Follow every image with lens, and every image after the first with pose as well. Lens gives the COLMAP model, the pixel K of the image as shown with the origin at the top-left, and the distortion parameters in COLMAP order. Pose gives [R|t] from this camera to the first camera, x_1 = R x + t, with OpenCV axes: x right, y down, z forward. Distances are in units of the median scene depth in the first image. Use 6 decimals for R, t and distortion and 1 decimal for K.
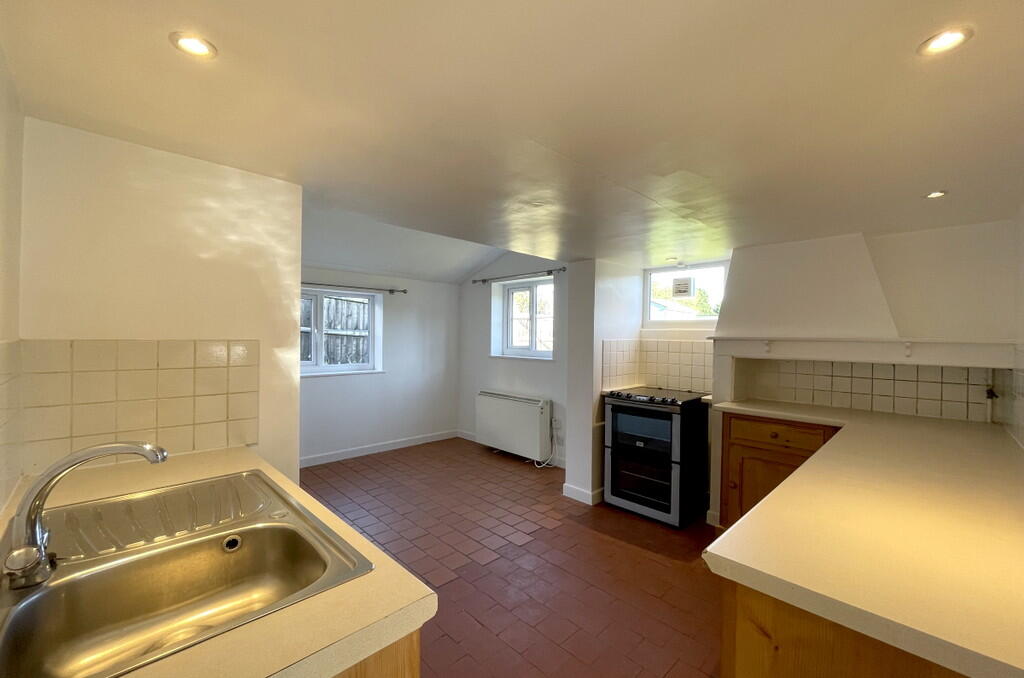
lens RADIAL K [[412.6, 0, 511.9], [0, 412.6, 338.7], [0, 0, 1]] dist [-0.000471, 0.000056]
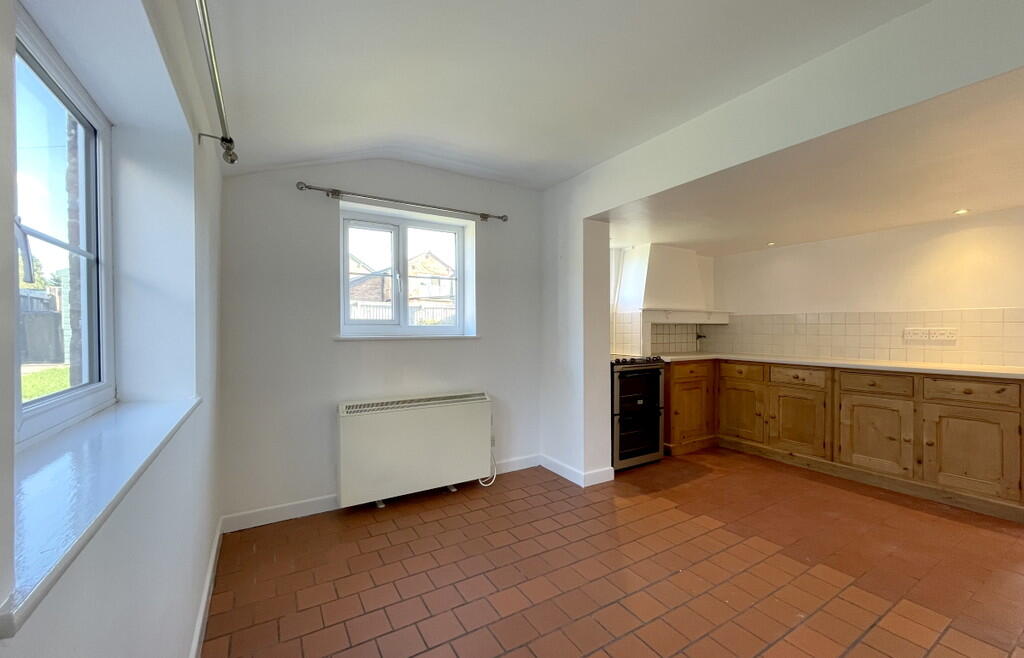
lens RADIAL K [[412.7, 0, 514.5], [0, 412.7, 329.2], [0, 0, 1]] dist [-0.001595, -0.000202]
pose [[0.216663, -0.017150, 0.976096, -0.799600], [0.007748, 0.999844, 0.015847, 0.036018], [-0.976216, 0.004130, 0.216762, 1.023749]]
